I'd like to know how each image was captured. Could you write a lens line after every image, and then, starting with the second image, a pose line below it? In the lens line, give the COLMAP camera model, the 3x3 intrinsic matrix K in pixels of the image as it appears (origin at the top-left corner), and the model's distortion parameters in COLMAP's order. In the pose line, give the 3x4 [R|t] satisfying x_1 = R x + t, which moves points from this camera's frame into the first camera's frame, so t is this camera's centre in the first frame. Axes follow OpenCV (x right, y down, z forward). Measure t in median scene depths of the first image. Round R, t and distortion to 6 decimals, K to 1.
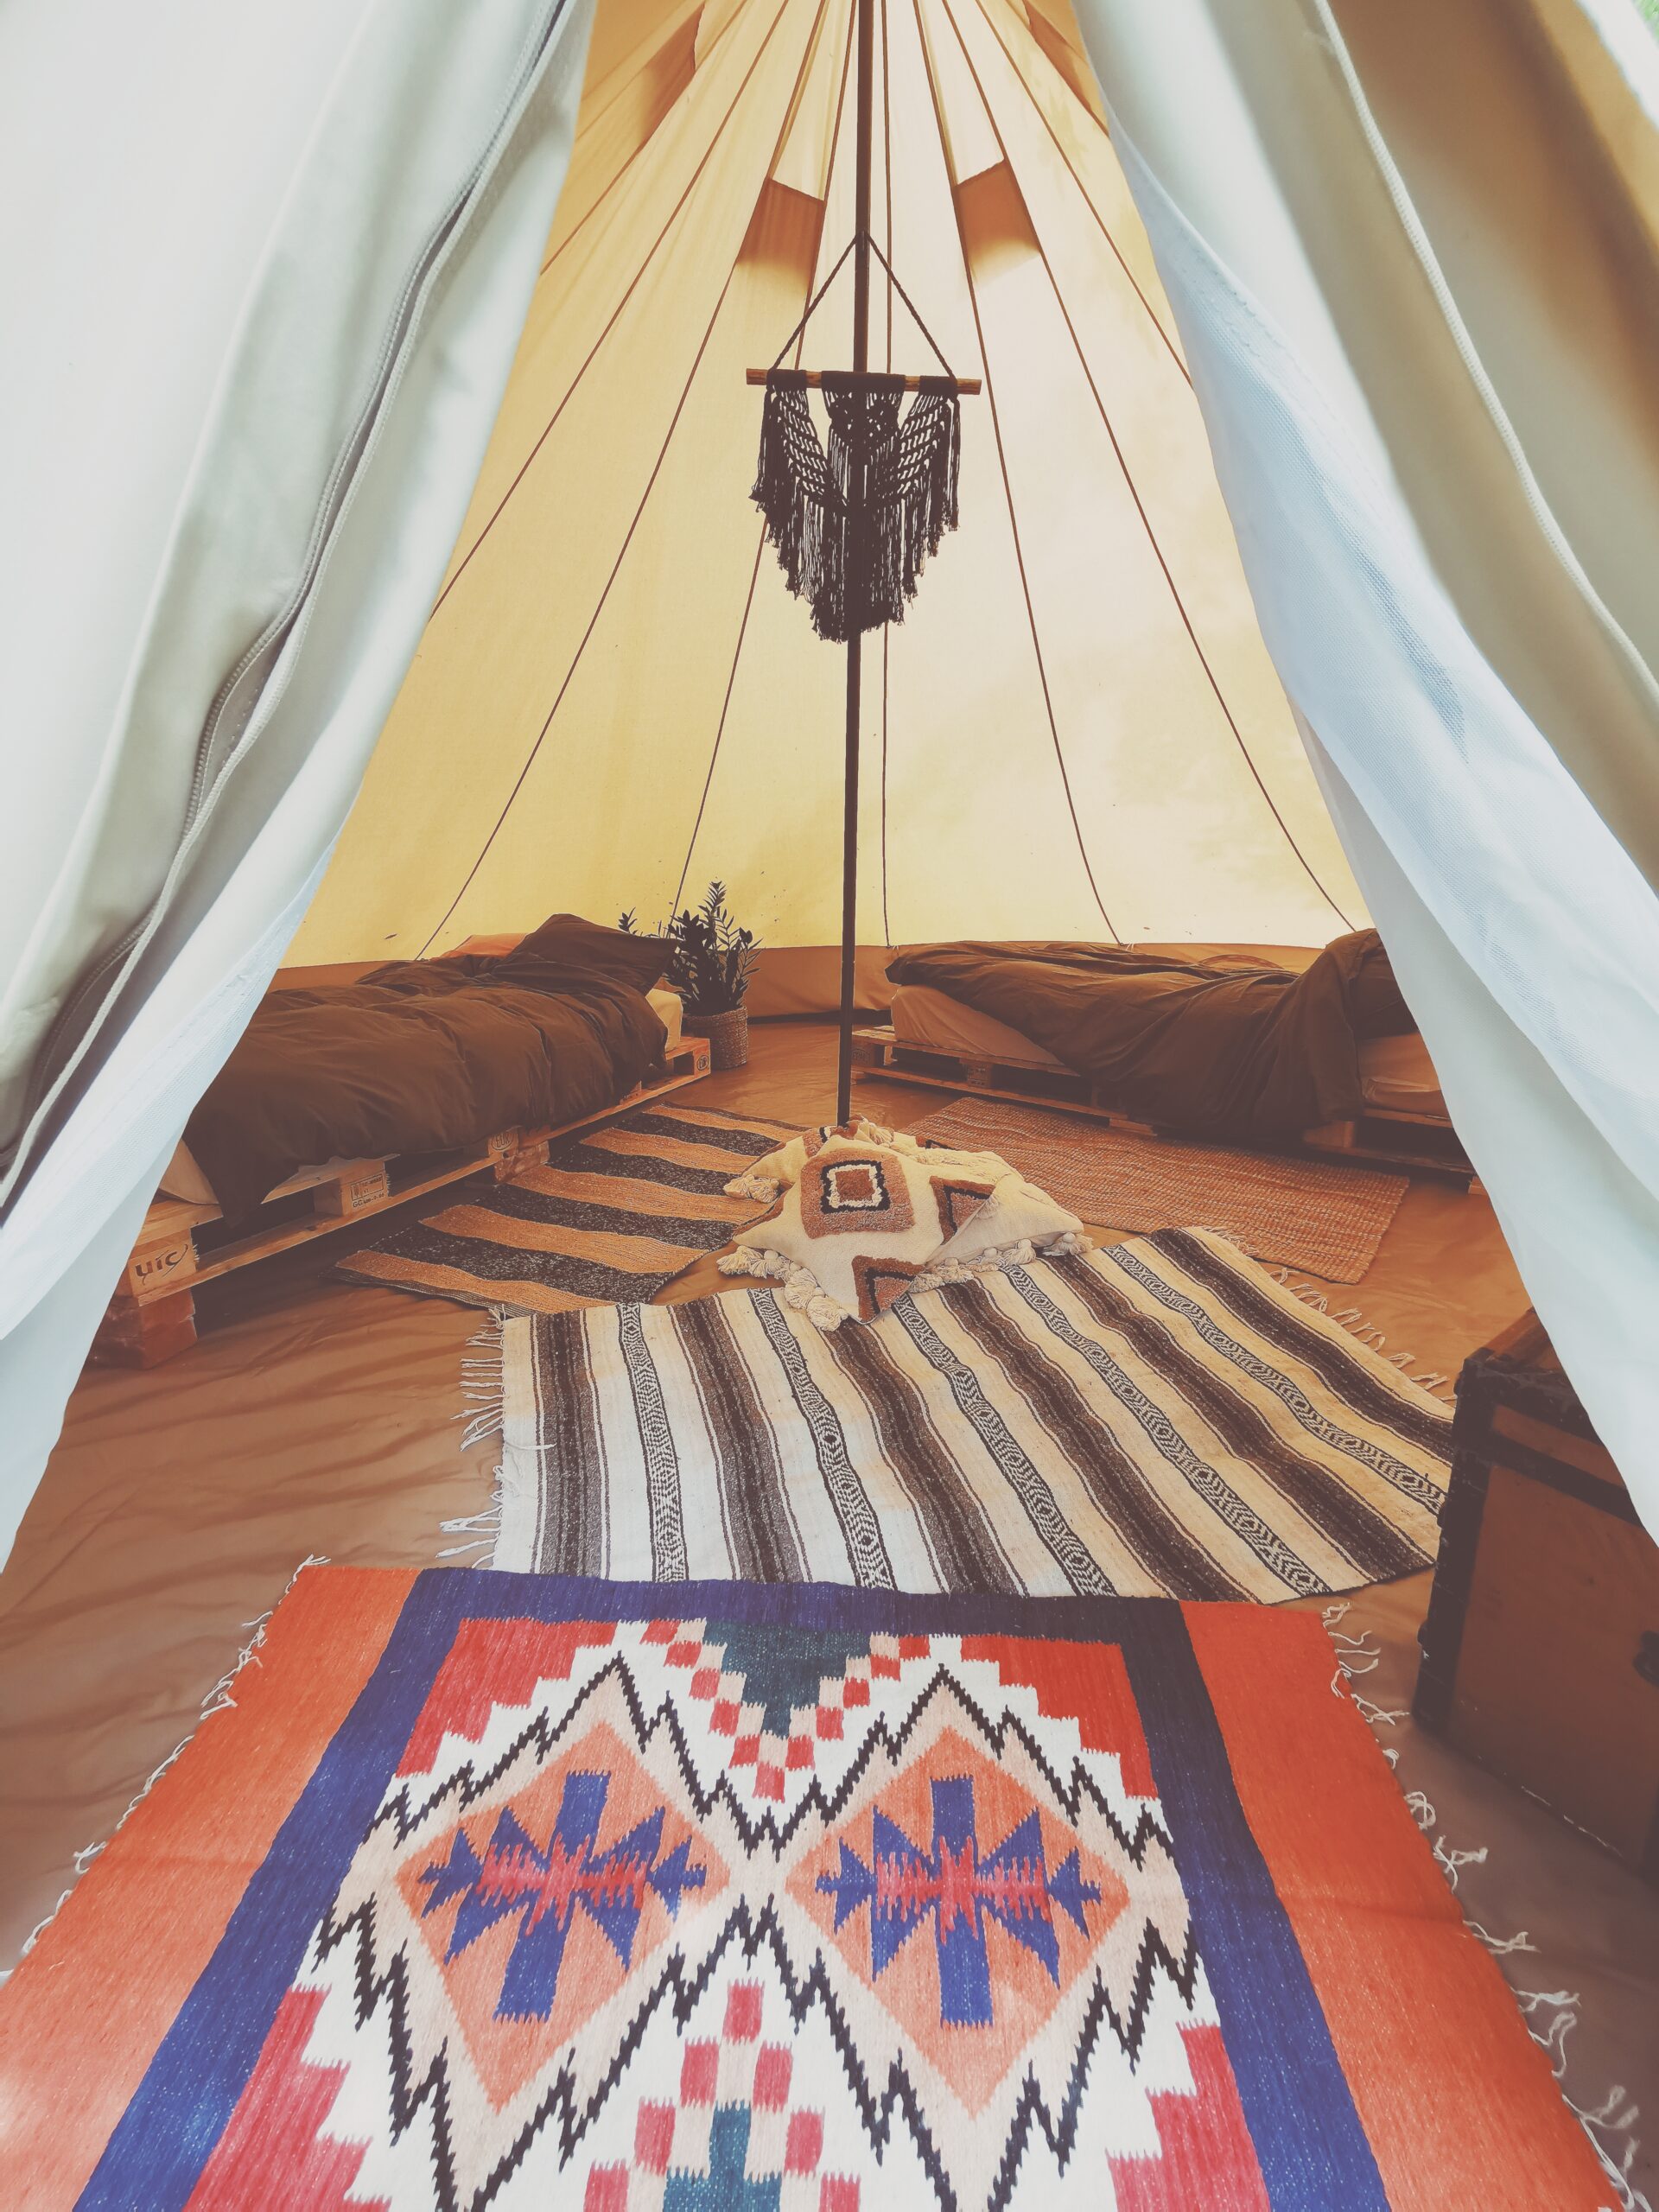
lens RADIAL K [[1009.5, 0, 835.5], [0, 1009.5, 1107.2], [0, 0, 1]] dist [-0.004424, 0.010921]
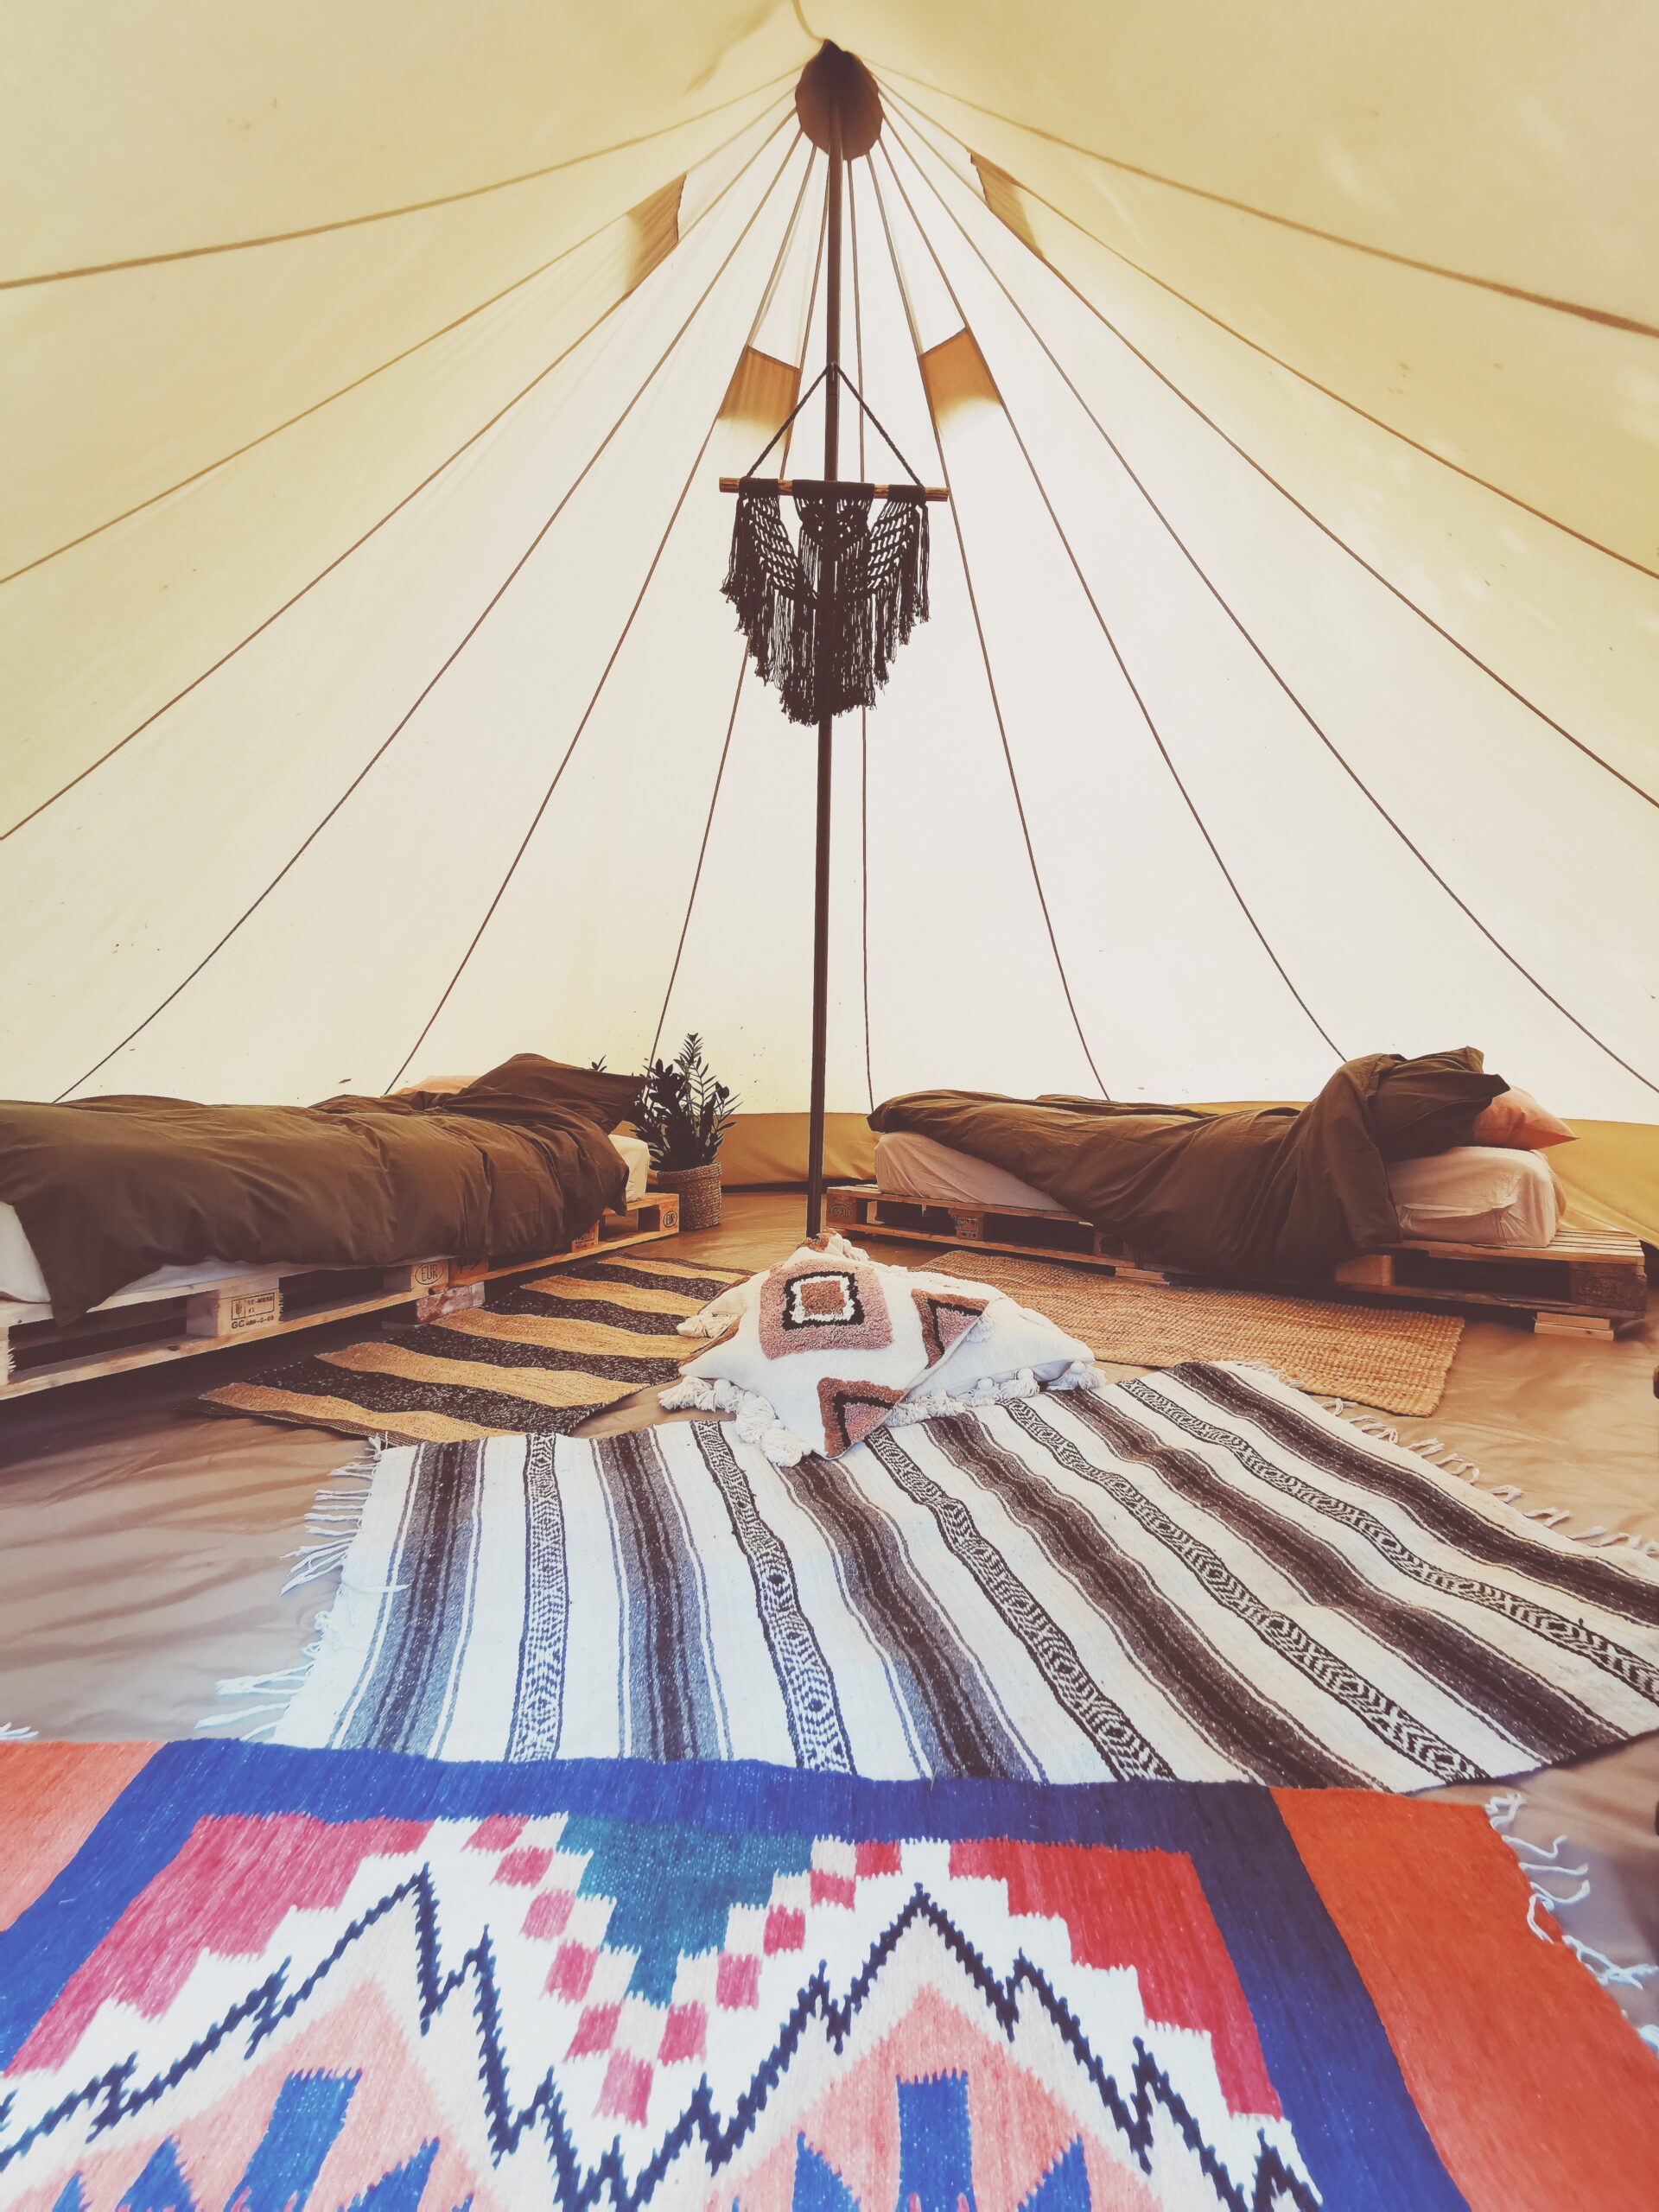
lens RADIAL K [[1009.5, 0, 835.5], [0, 1009.5, 1107.2], [0, 0, 1]] dist [-0.004424, 0.010921]
pose [[0.999979, 0.004047, 0.005002, 0.026761], [-0.002801, 0.973692, -0.227850, 0.123666], [-0.005792, 0.227831, 0.973683, 0.145750]]
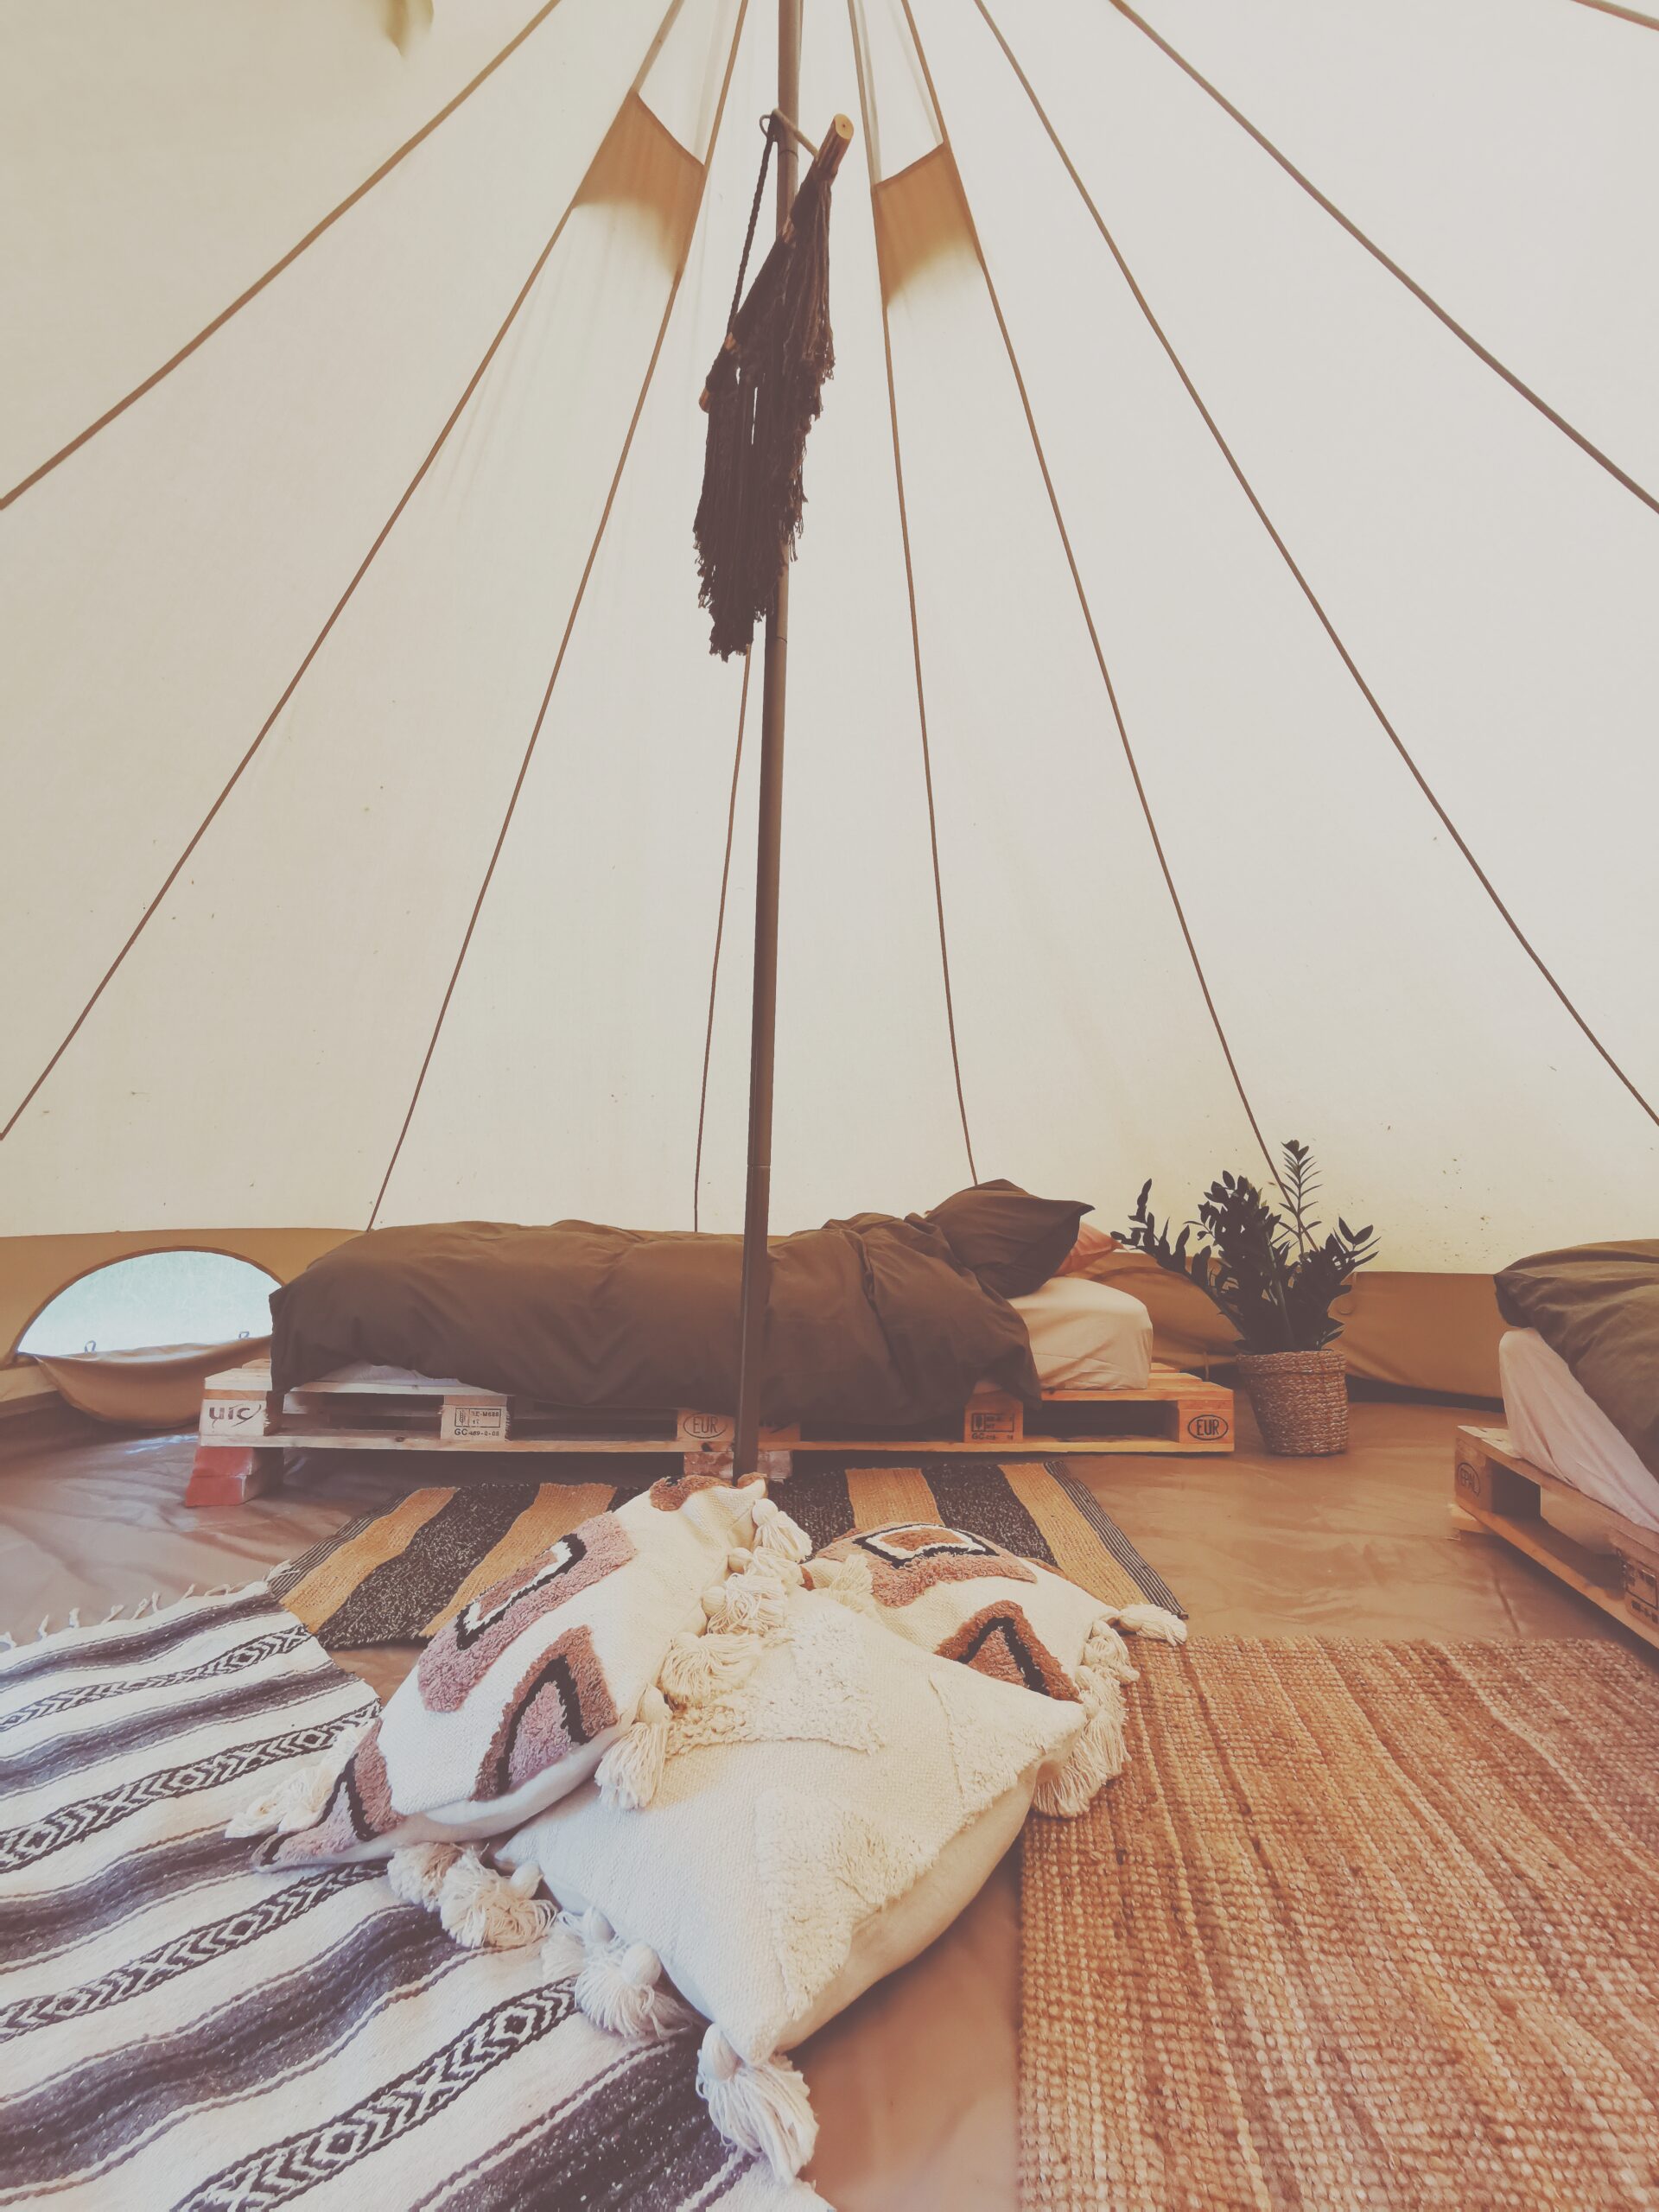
lens RADIAL K [[1009.5, 0, 835.5], [0, 1009.5, 1107.2], [0, 0, 1]] dist [-0.004424, 0.010921]
pose [[0.418240, -0.095693, -0.903282, 0.606305], [-0.234136, 0.949474, -0.208996, -0.084211], [0.877642, 0.298901, 0.374703, 0.975518]]
